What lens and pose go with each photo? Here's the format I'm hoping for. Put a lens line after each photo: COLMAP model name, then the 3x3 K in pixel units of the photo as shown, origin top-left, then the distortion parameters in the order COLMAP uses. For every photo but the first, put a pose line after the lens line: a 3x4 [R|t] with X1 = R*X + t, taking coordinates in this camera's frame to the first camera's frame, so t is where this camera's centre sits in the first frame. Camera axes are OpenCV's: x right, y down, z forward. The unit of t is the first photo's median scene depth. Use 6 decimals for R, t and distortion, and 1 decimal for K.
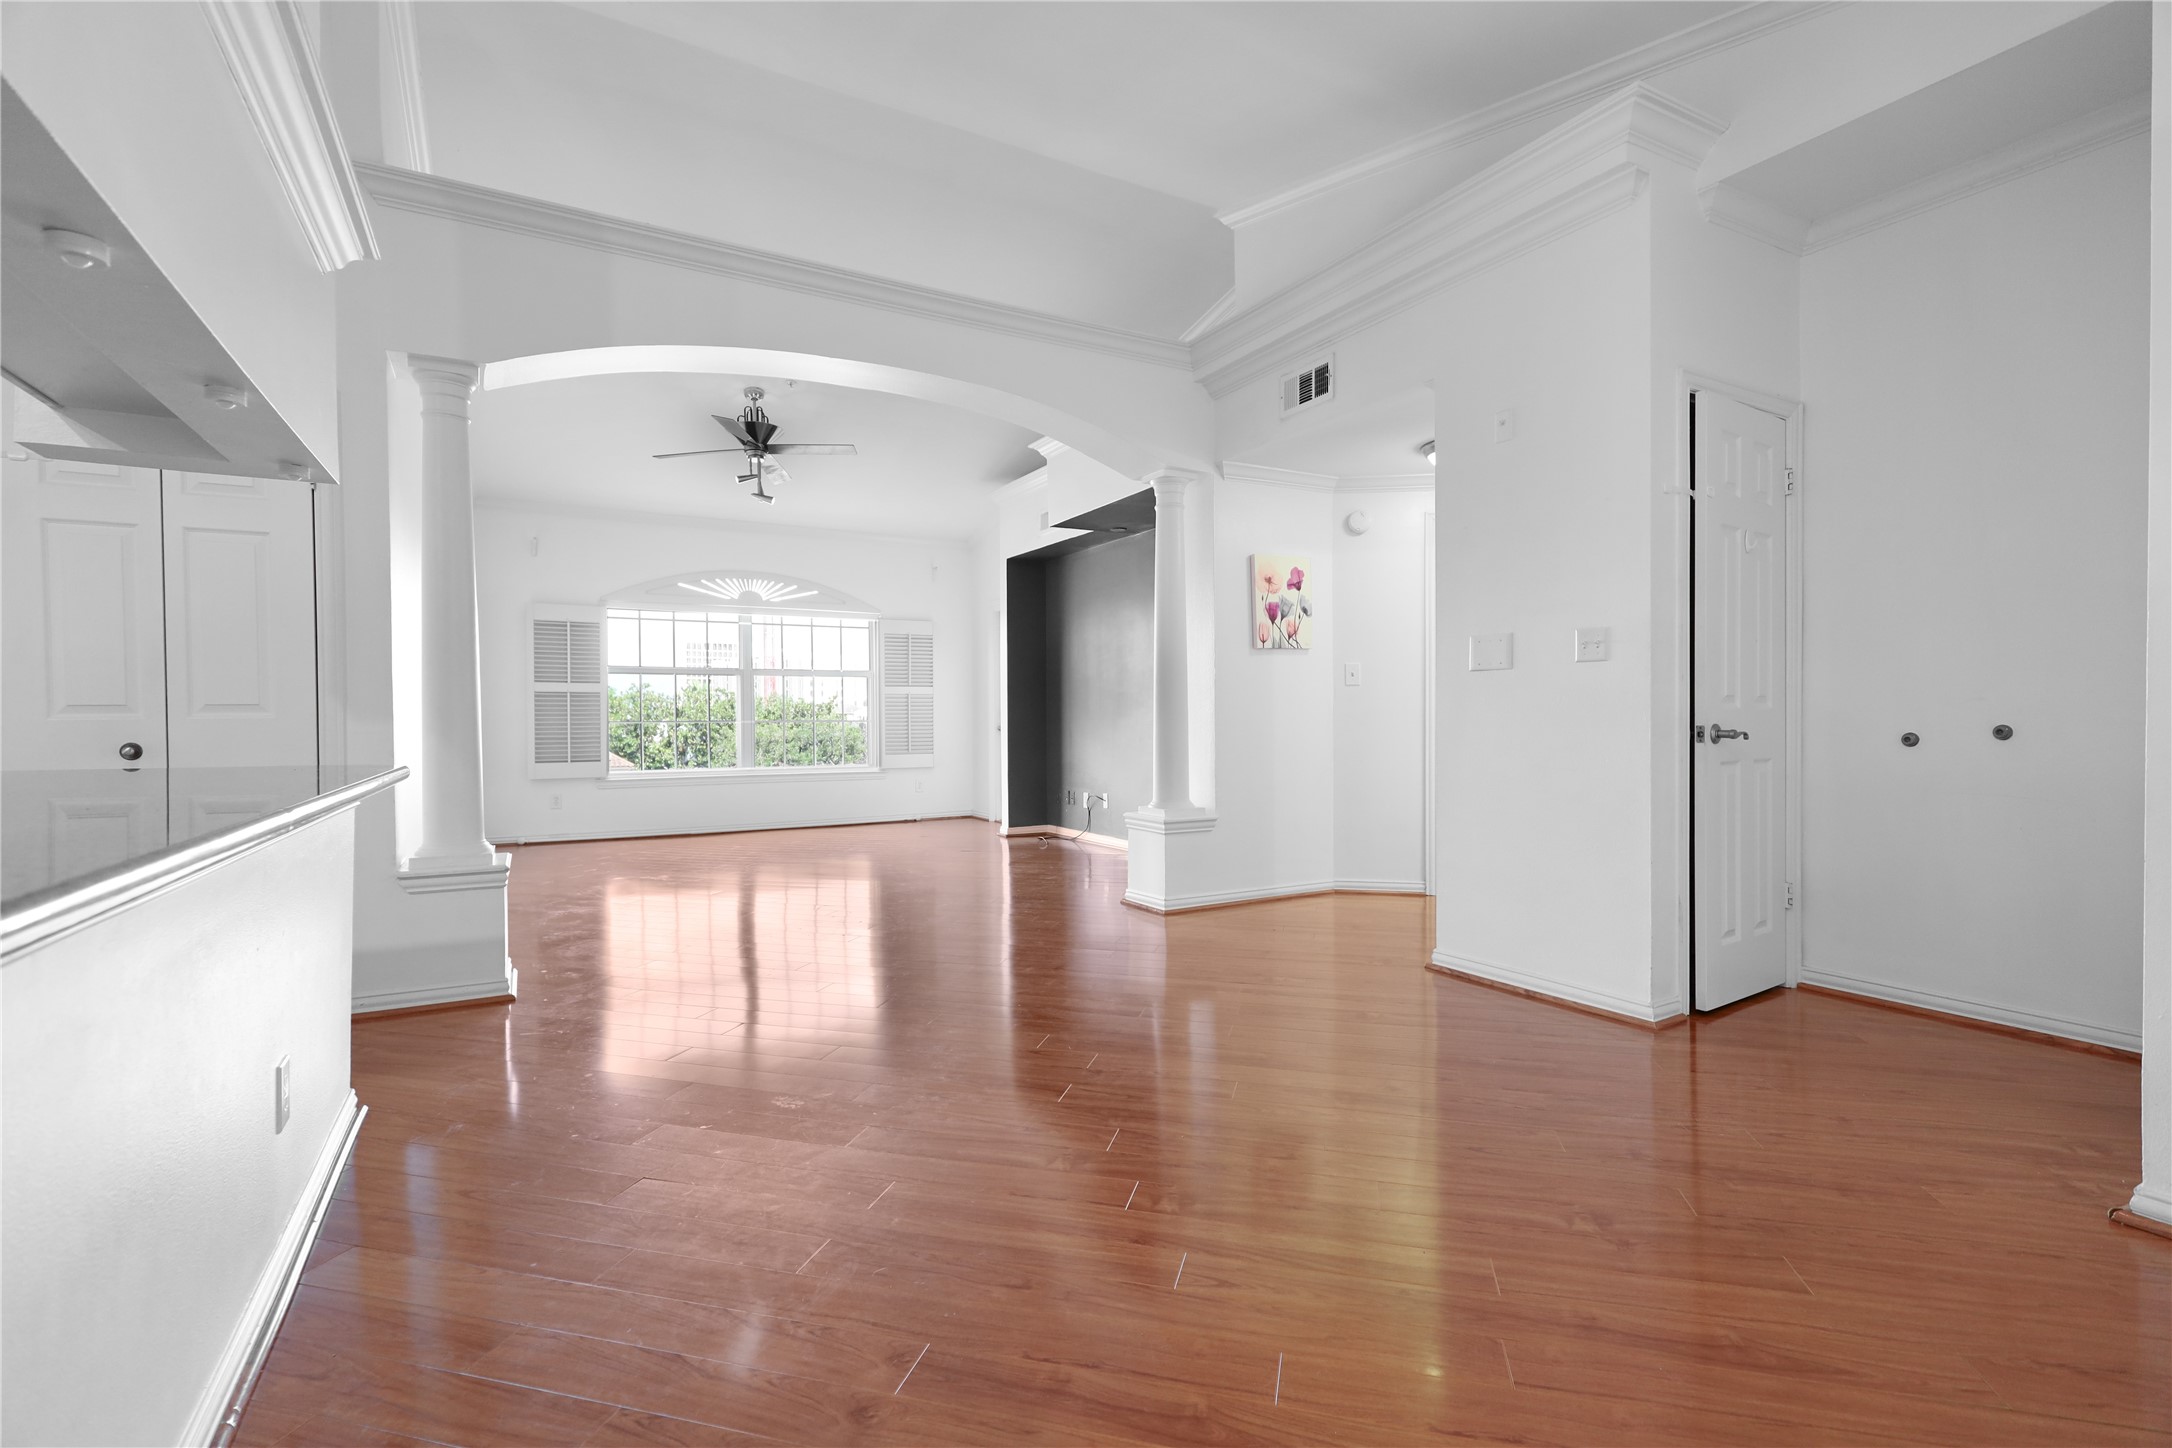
lens RADIAL K [[976.8, 0, 1088.4], [0, 976.8, 731.5], [0, 0, 1]] dist [-0.005802, -0.001178]
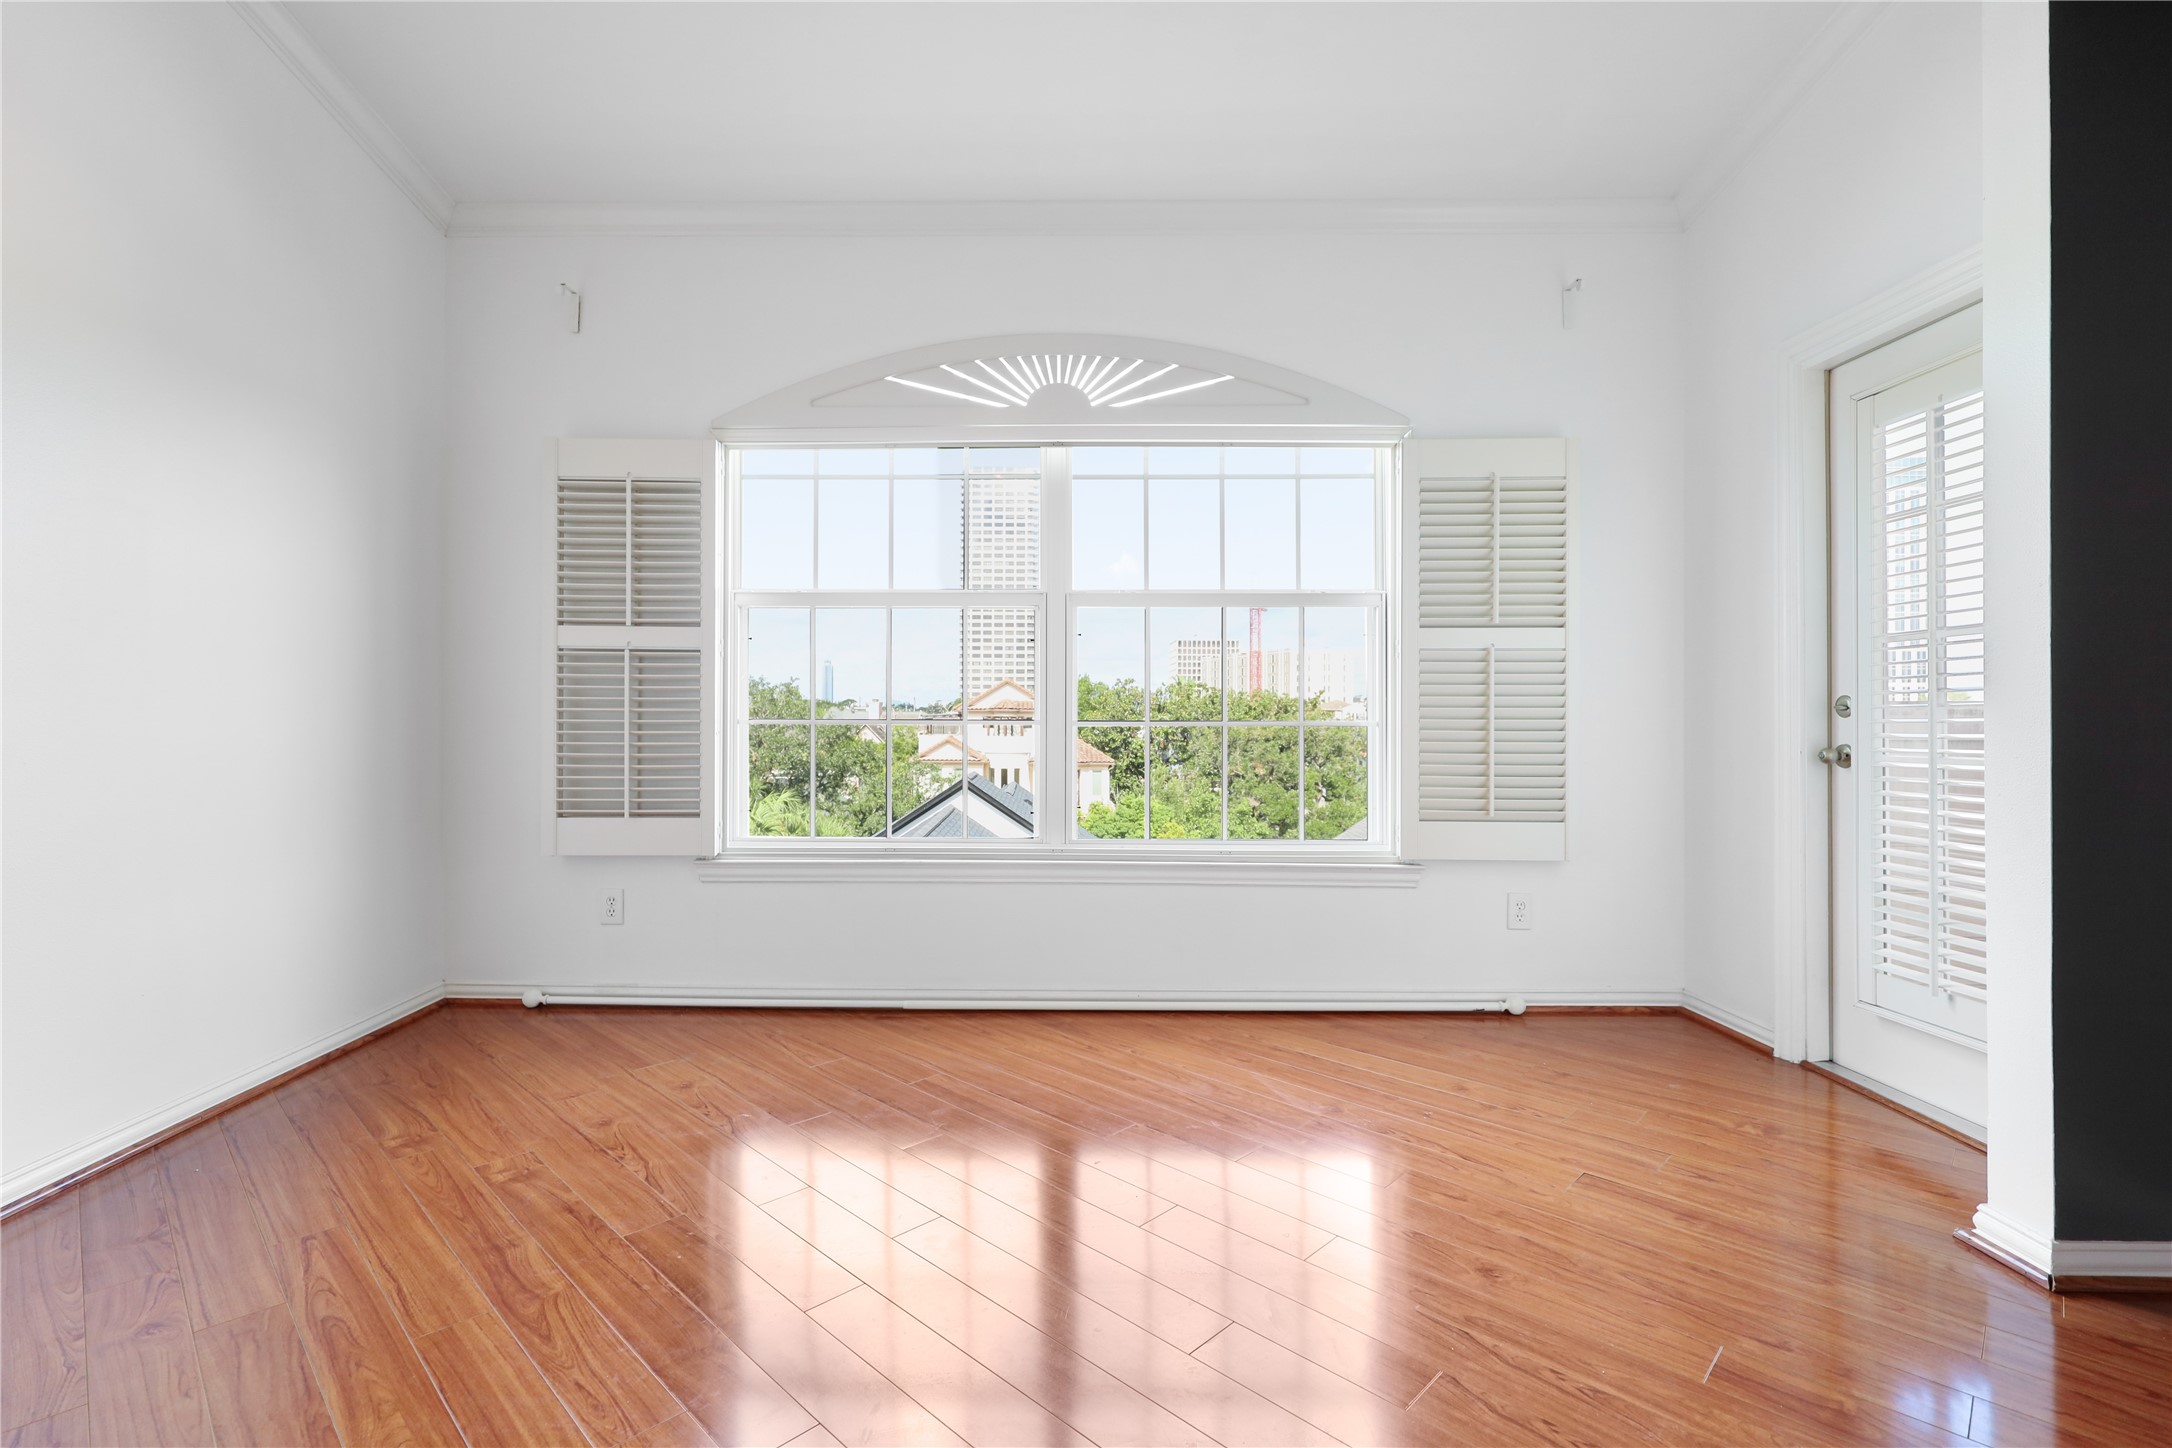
lens RADIAL K [[976.8, 0, 1052.1], [0, 976.8, 682.9], [0, 0, 1]] dist [-0.005802, -0.001178]
pose [[0.865317, -0.008043, -0.501161, -0.153296], [-0.015039, 0.999004, -0.041999, -0.010059], [0.501000, 0.043880, 0.864334, 0.655324]]
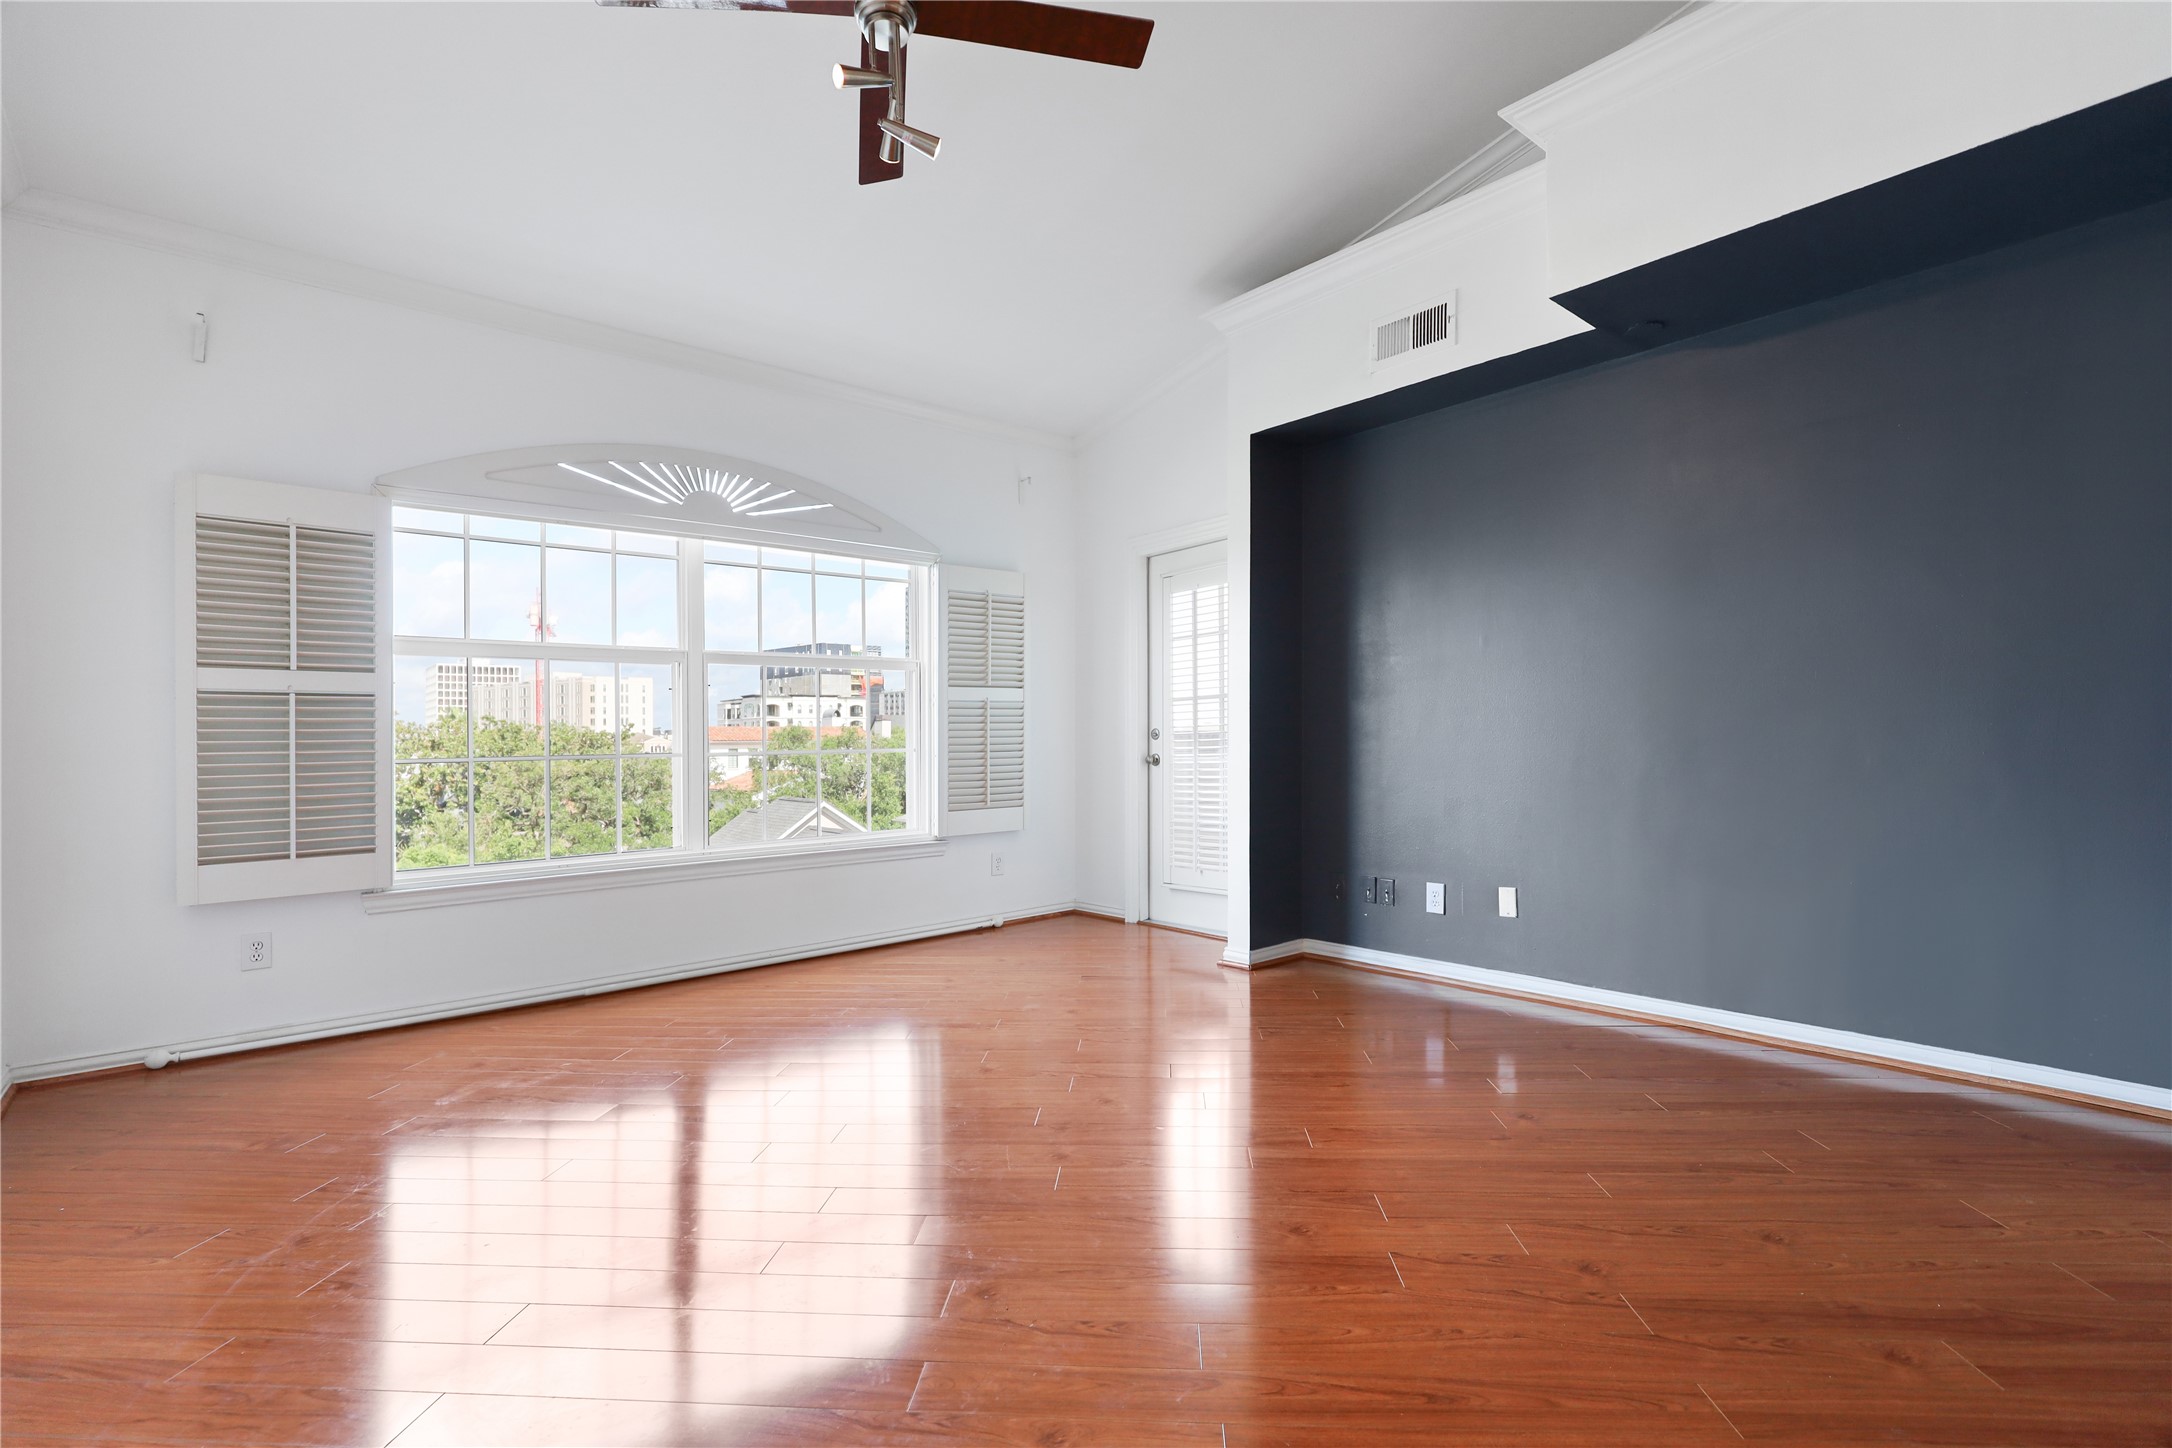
lens RADIAL K [[976.8, 0, 1077.6], [0, 976.8, 733.0], [0, 0, 1]] dist [-0.005802, -0.001178]
pose [[0.981196, -0.011674, 0.192661, -0.252927], [0.016391, 0.999603, -0.022909, -0.007012], [-0.192317, 0.025637, 0.980998, 0.469920]]
